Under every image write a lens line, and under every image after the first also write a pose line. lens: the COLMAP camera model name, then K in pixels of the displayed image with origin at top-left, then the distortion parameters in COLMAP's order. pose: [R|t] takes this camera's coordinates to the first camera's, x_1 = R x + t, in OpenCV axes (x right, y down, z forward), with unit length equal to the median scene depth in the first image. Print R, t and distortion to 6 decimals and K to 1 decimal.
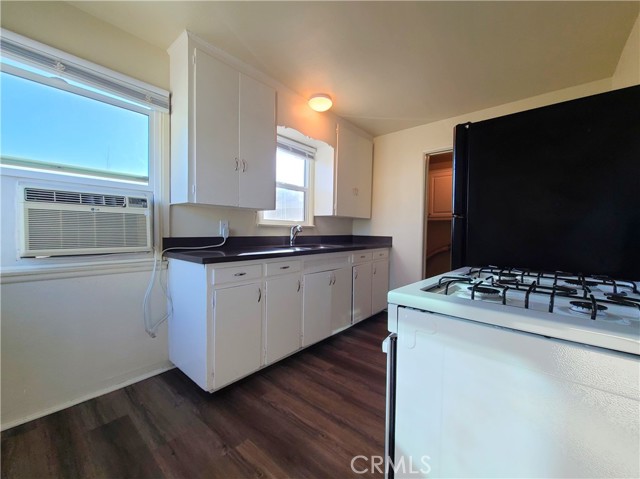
lens RADIAL K [[260.2, 0, 325.3], [0, 260.2, 240.4], [0, 0, 1]] dist [0.000280, -0.000056]
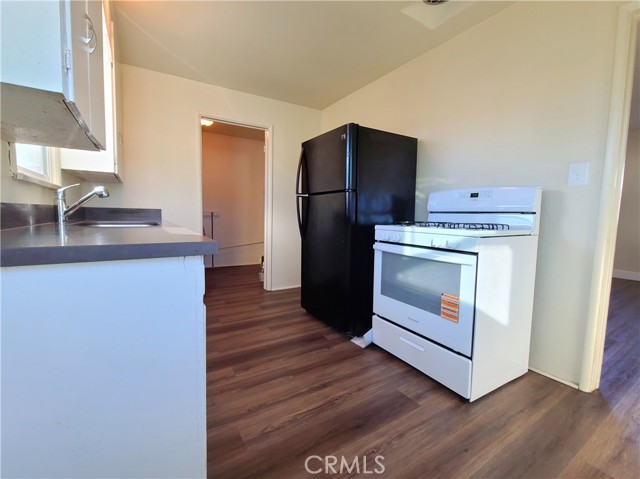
lens RADIAL K [[272.3, 0, 324.9], [0, 272.3, 238.9], [0, 0, 1]] dist [0.001603, -0.000117]
pose [[0.315424, -0.097632, 0.943915, -0.528721], [0.022869, 0.995187, 0.095293, 0.010666], [-0.948675, -0.008471, 0.316139, 0.385514]]
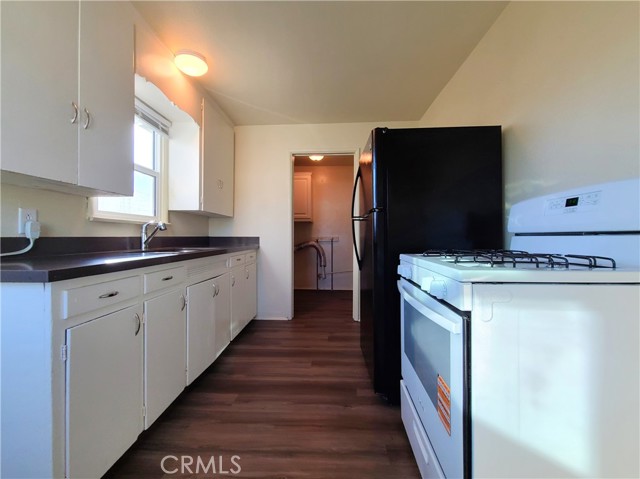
lens RADIAL K [[272.3, 0, 324.9], [0, 272.3, 238.9], [0, 0, 1]] dist [0.001603, -0.000117]
pose [[0.789685, -0.022906, 0.613085, -0.217280], [0.037331, 0.999245, -0.010750, 0.017715], [-0.612375, 0.031376, 0.789944, 0.130488]]
